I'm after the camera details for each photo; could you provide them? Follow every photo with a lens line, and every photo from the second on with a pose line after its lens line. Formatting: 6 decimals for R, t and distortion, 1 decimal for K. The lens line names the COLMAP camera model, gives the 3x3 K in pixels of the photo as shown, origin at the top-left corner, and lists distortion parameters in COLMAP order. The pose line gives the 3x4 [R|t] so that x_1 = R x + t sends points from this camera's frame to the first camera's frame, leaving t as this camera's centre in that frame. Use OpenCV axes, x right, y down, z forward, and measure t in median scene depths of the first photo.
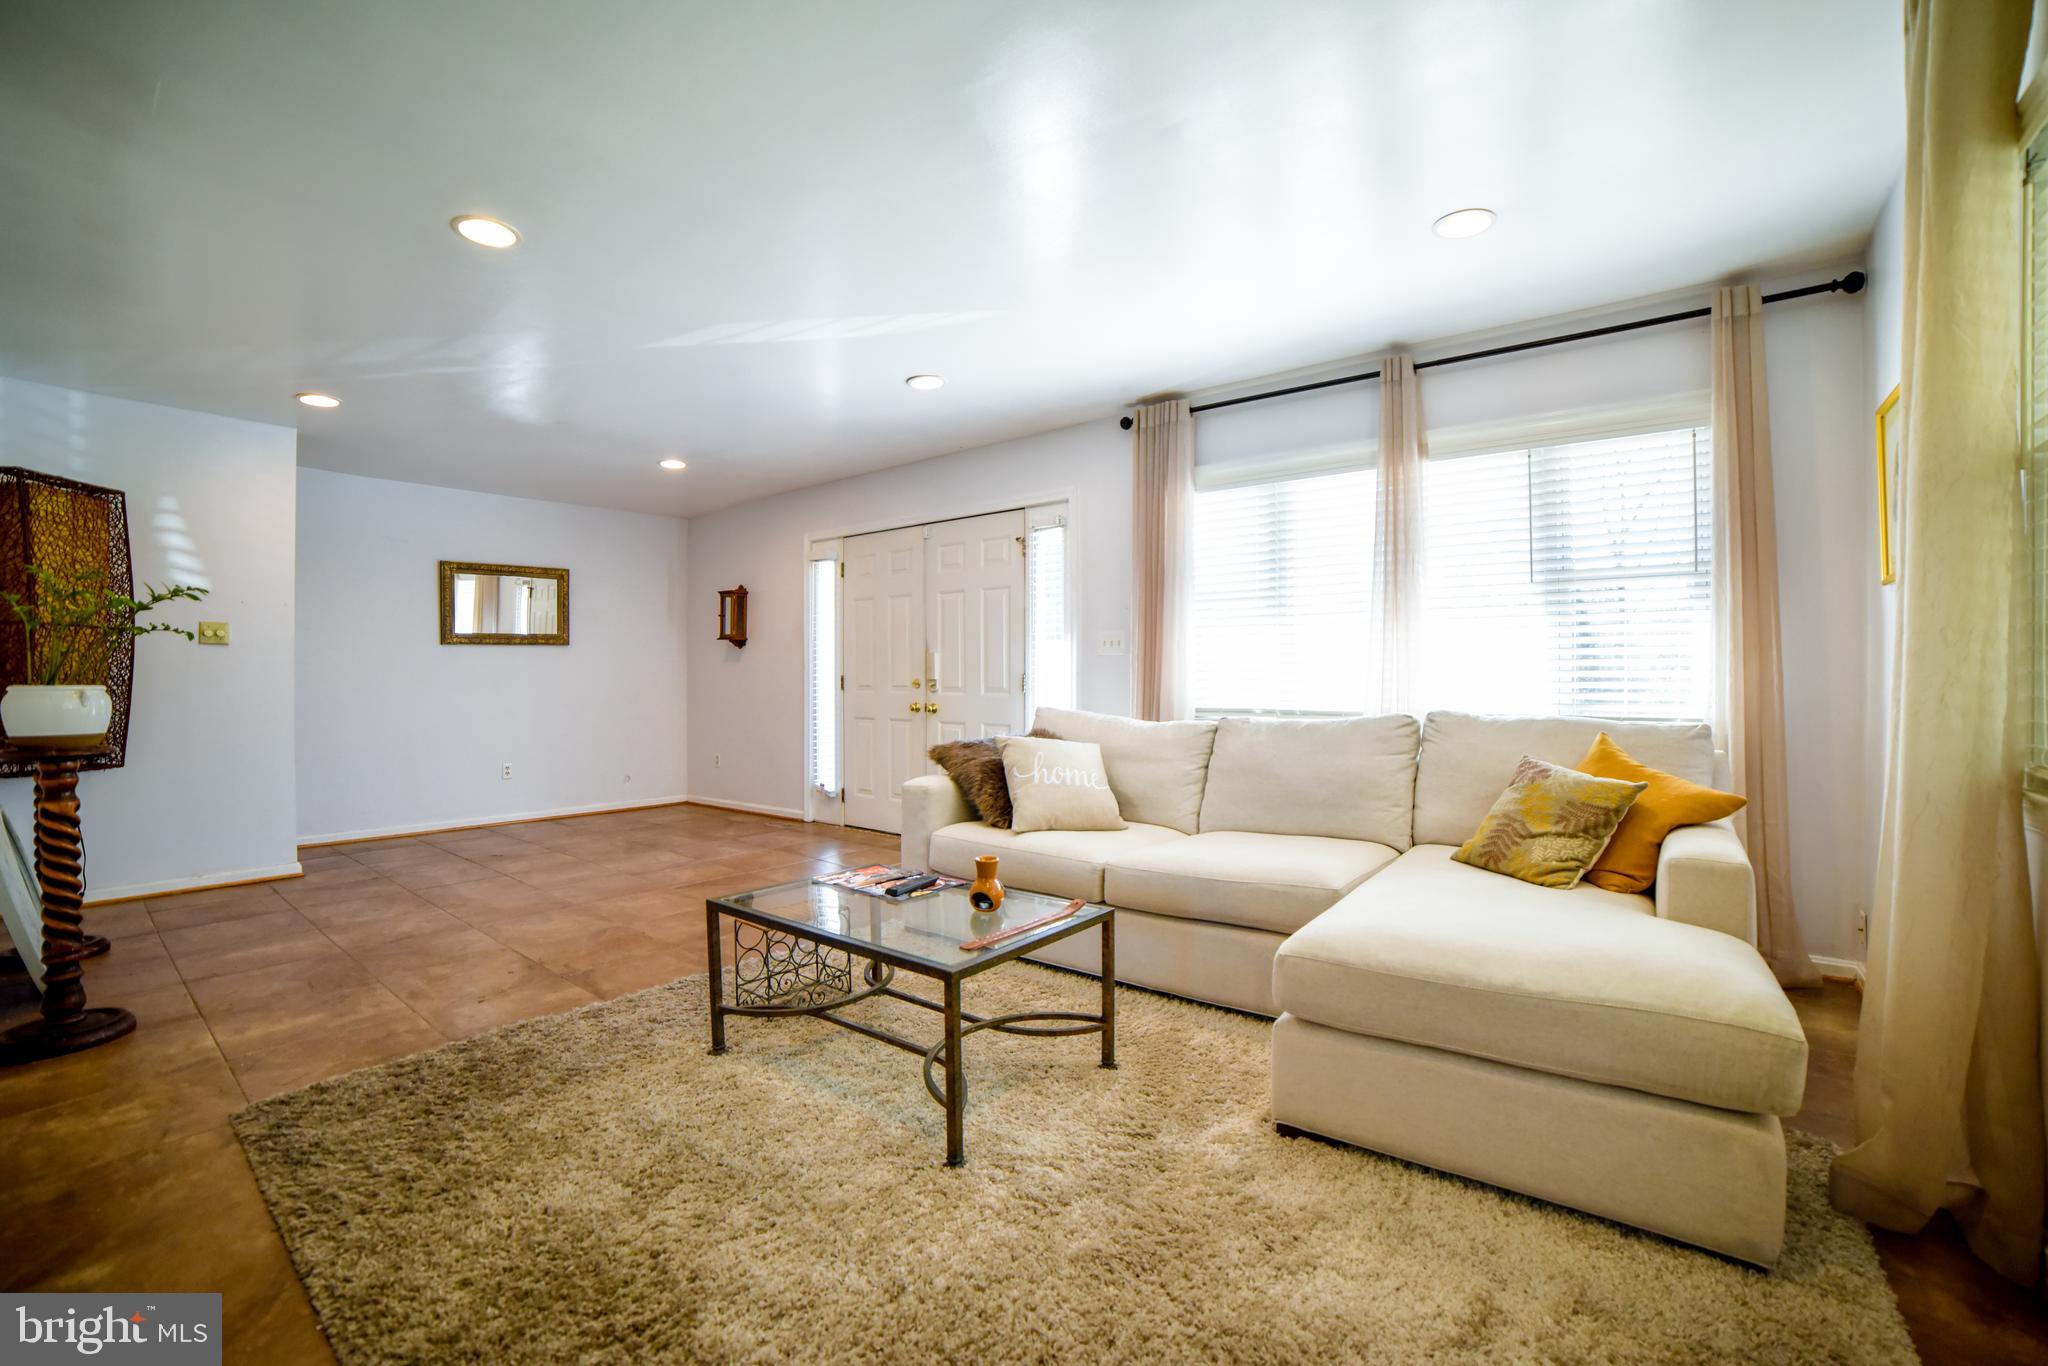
lens RADIAL K [[854.3, 0, 1026.8], [0, 854.3, 682.1], [0, 0, 1]] dist [-0.077055, 0.000650]
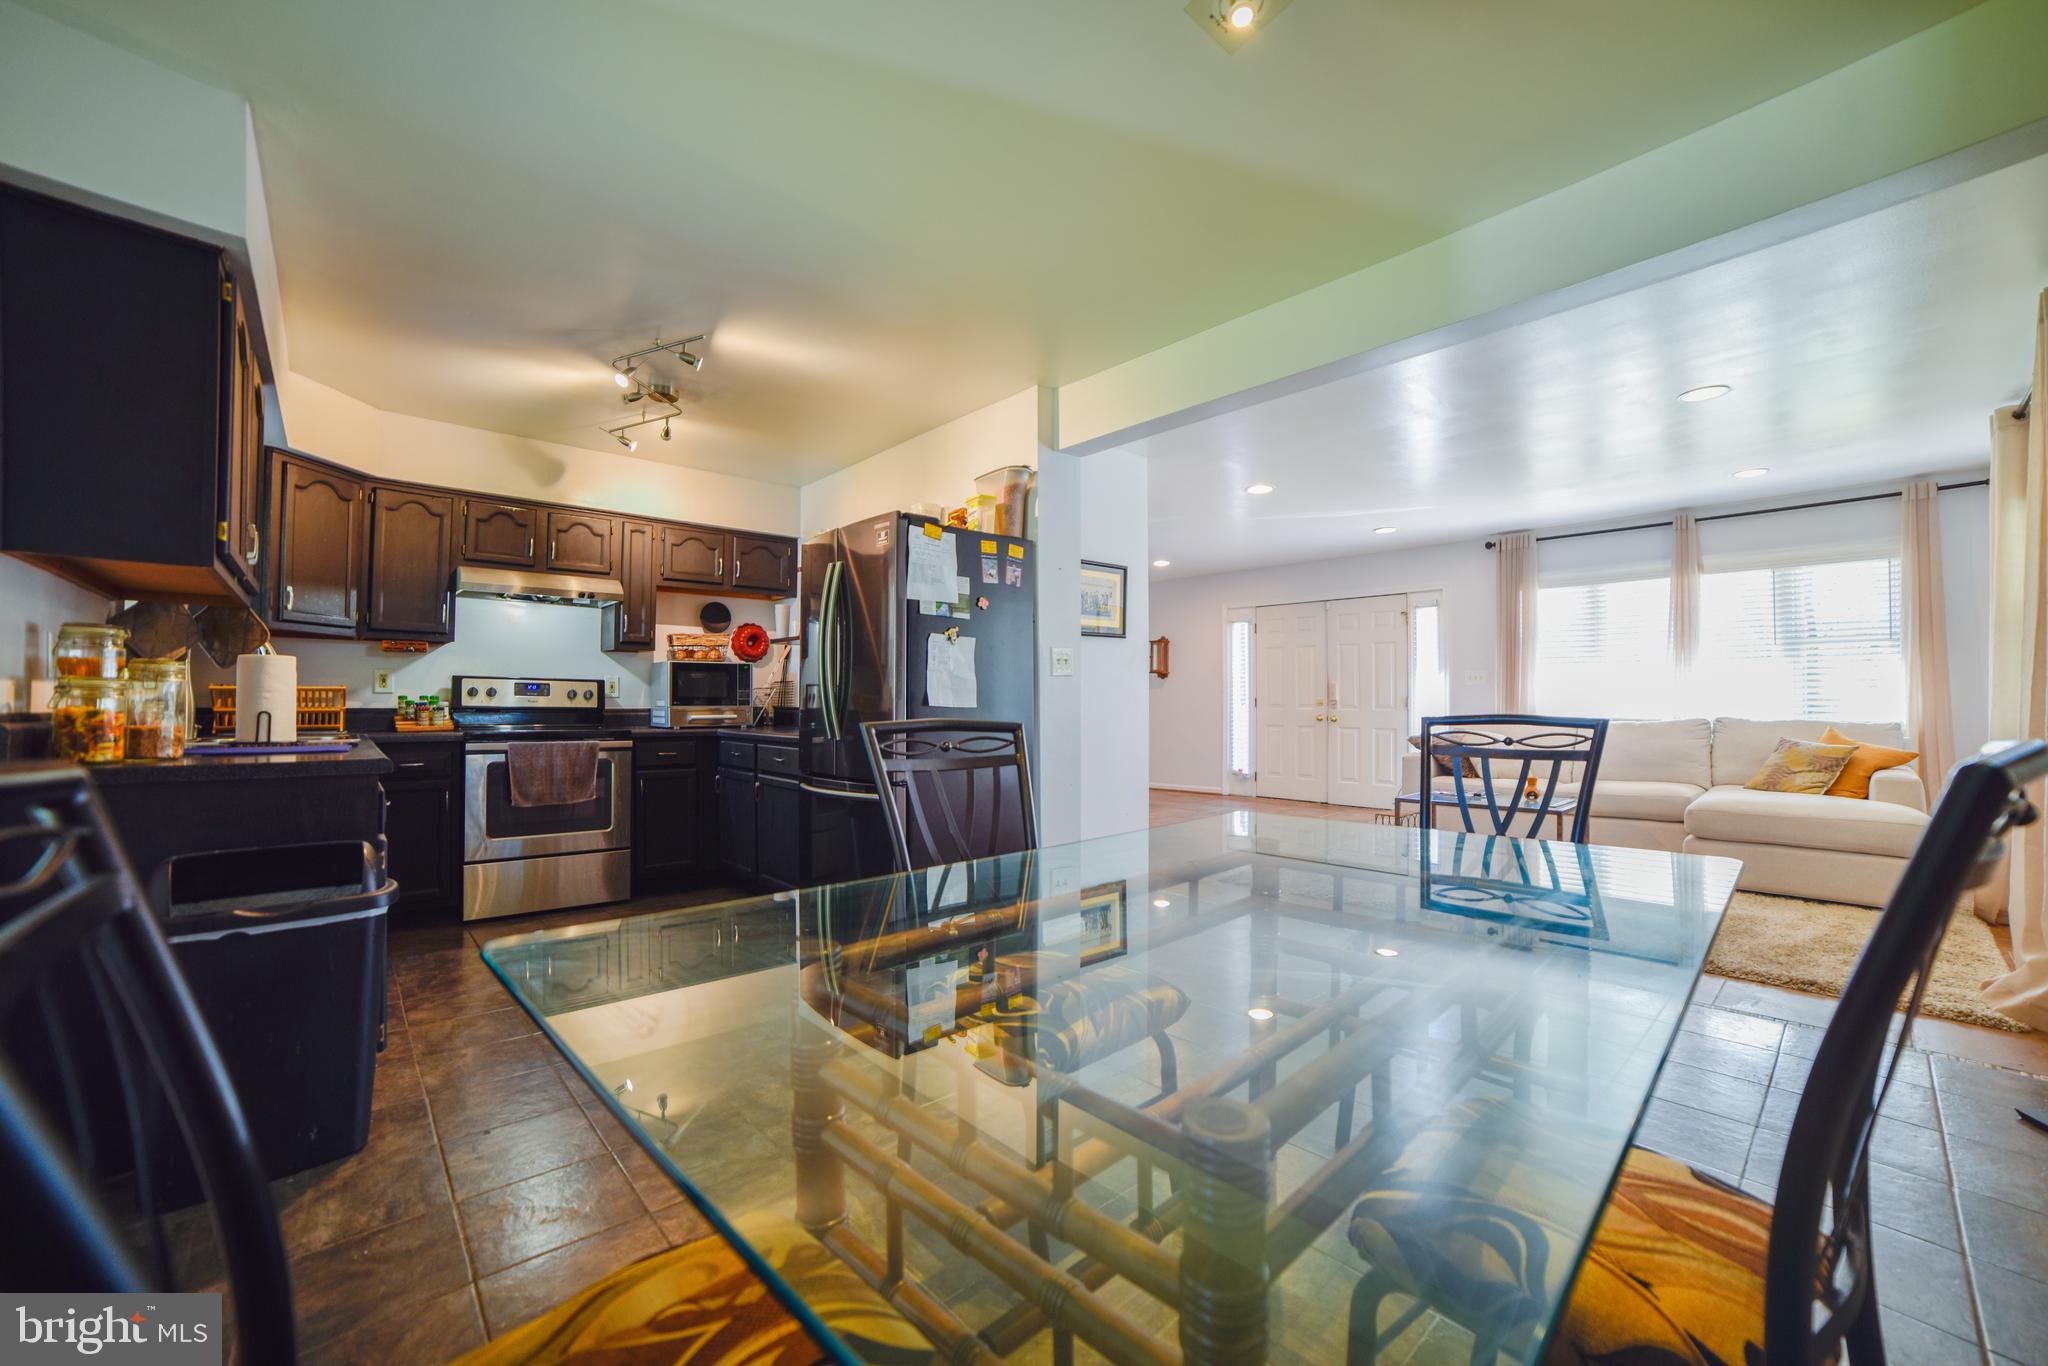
lens RADIAL K [[815.7, 0, 1016.6], [0, 815.7, 686.7], [0, 0, 1]] dist [-0.029528, 0.003856]
pose [[0.987808, -0.000132, -0.155678, -0.658095], [-0.003652, 0.999705, -0.024021, 0.015796], [0.155635, 0.024296, 0.987516, -0.837025]]
